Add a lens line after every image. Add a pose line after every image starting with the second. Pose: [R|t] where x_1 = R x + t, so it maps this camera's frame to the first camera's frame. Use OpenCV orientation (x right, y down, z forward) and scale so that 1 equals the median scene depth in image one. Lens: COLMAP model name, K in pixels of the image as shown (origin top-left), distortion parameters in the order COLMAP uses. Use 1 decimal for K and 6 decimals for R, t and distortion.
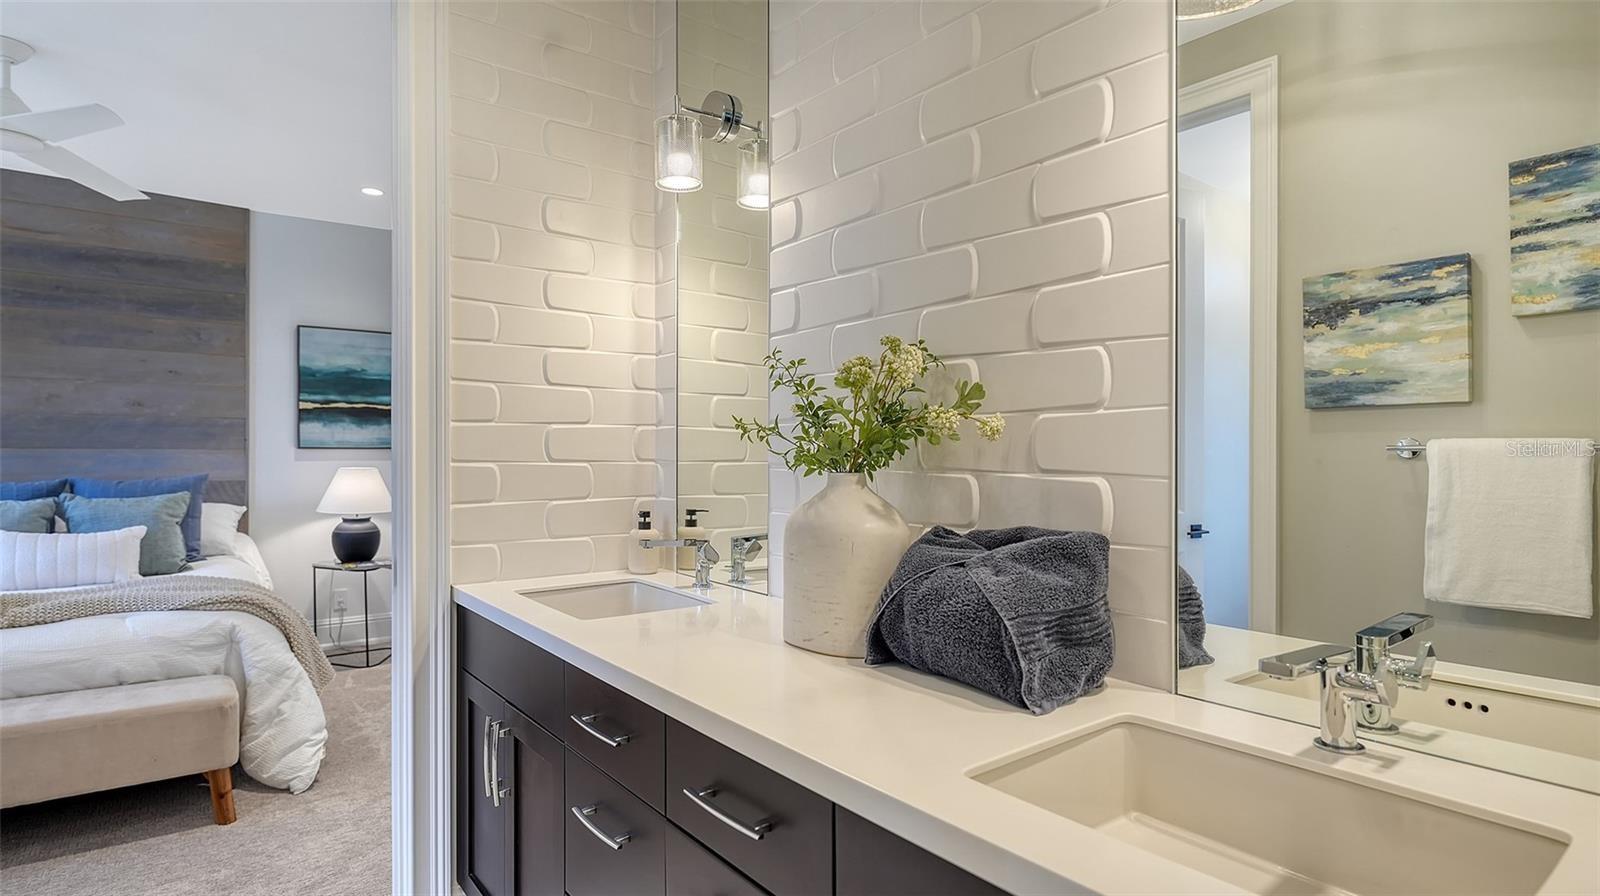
lens RADIAL K [[876.5, 0, 799.8], [0, 876.5, 448.2], [0, 0, 1]] dist [0.025844, 0.000762]
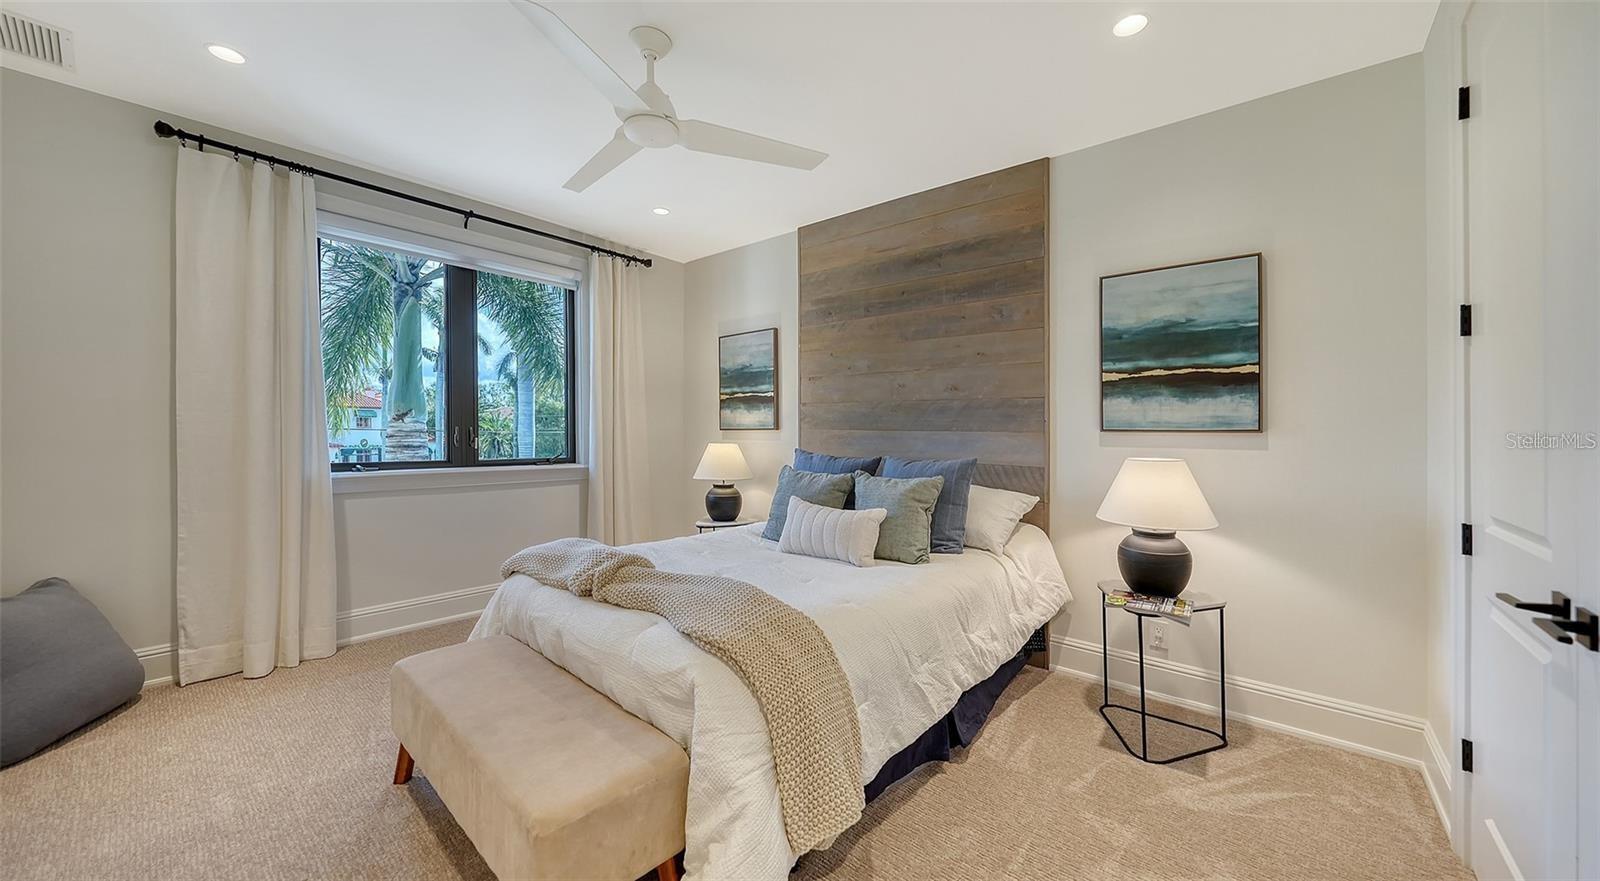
lens RADIAL K [[569.6, 0, 750.7], [0, 569.6, 430.3], [0, 0, 1]] dist [-0.001291, -0.000538]
pose [[0.187888, 0.001629, -0.982189, -0.120357], [-0.006211, 0.999981, 0.000470, 0.001227], [0.982171, 0.006012, 0.187895, 0.592802]]
